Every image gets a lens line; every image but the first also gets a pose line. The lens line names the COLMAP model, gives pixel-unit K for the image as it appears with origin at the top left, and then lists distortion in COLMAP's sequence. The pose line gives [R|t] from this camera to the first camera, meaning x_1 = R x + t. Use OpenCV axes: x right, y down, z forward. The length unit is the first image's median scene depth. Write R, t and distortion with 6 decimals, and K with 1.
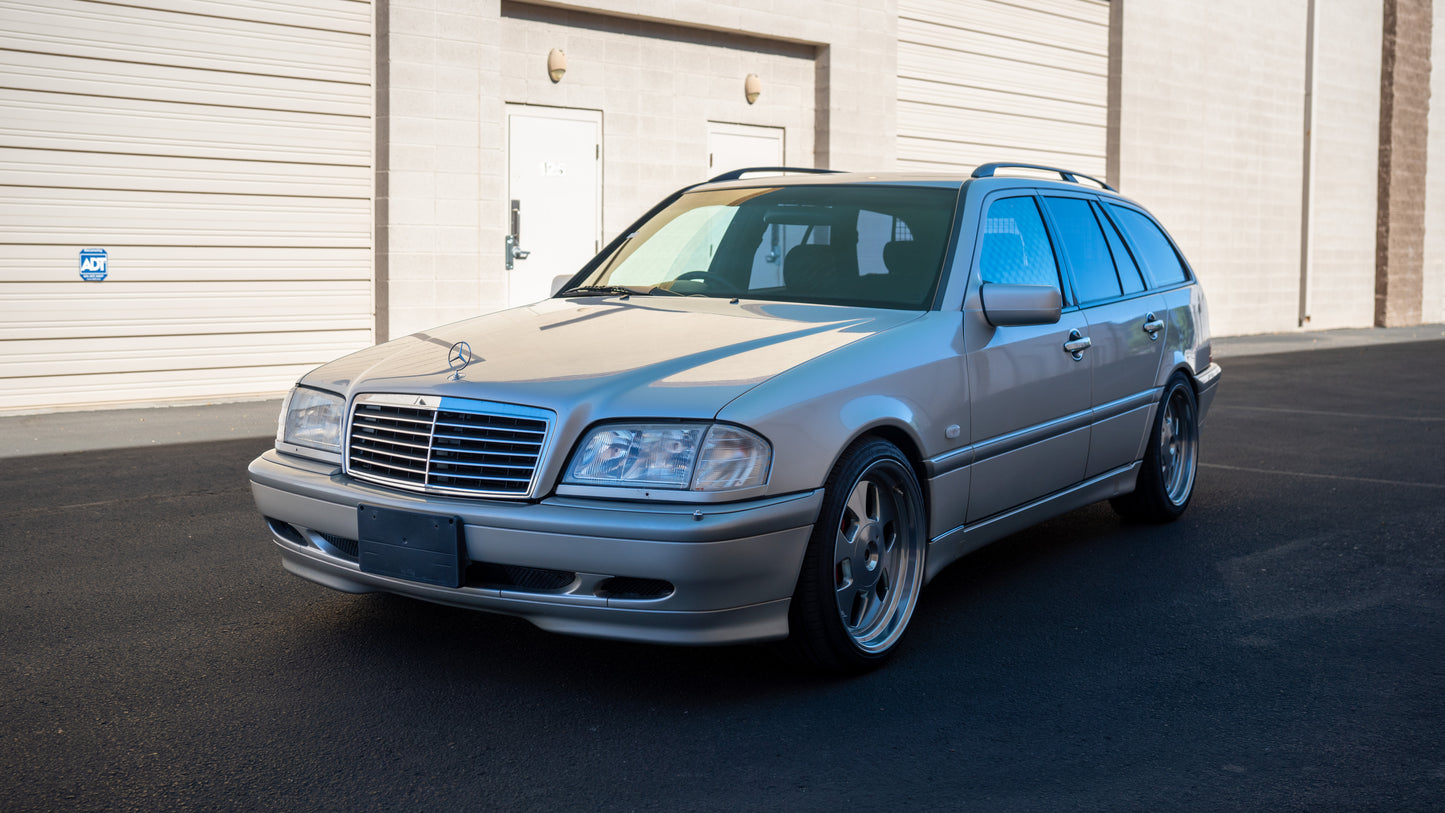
lens RADIAL K [[1522.8, 0, 679.9], [0, 1522.8, 362.3], [0, 0, 1]] dist [-0.133915, 0.260207]
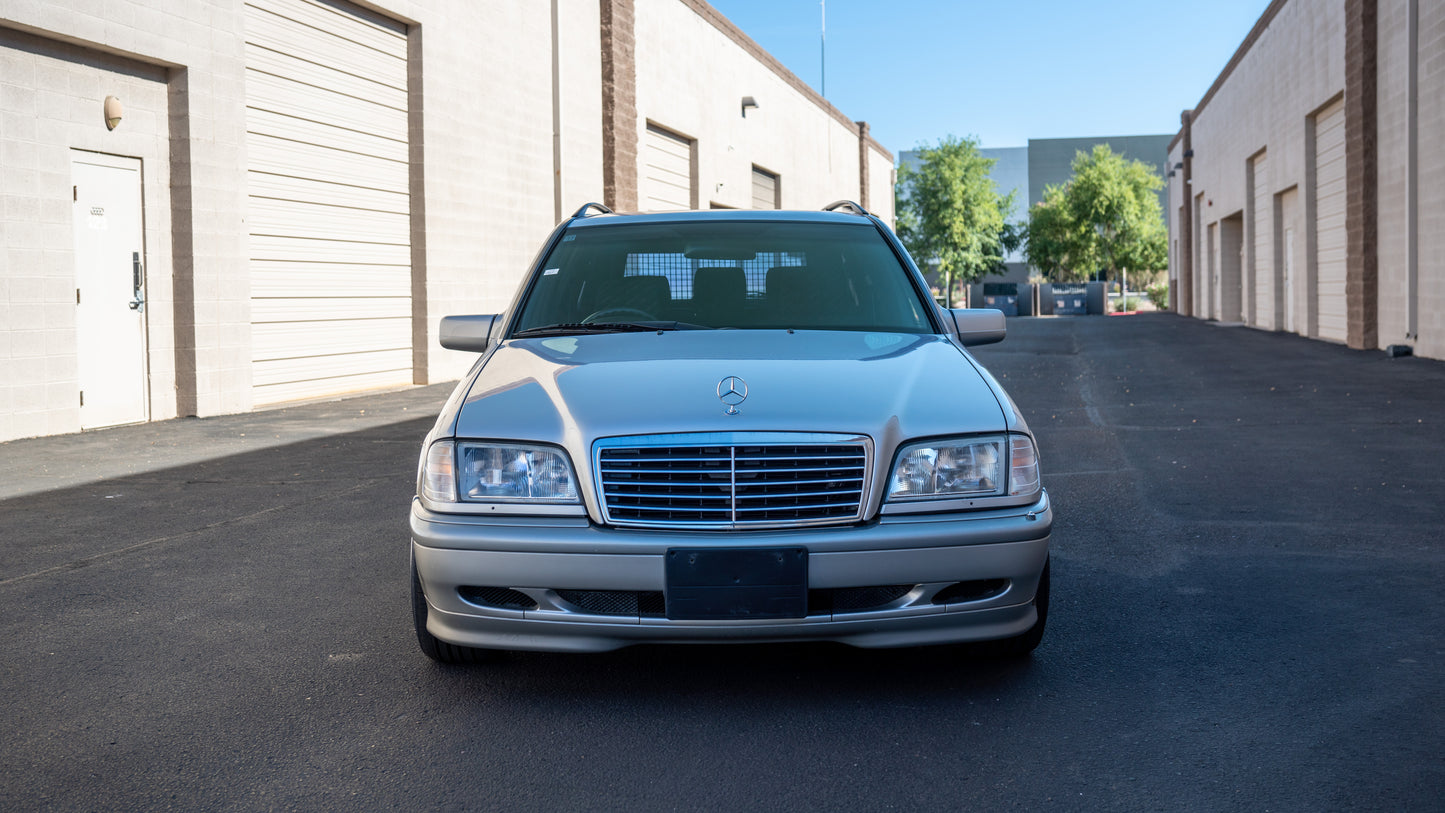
lens RADIAL K [[1639.3, 0, 707.0], [0, 1639.3, 360.7], [0, 0, 1]] dist [-0.106466, 0.297134]
pose [[0.817871, -0.041225, 0.573923, -0.209801], [0.060139, 0.998092, -0.014008, -0.002593], [-0.572251, 0.045972, 0.818789, 0.035758]]
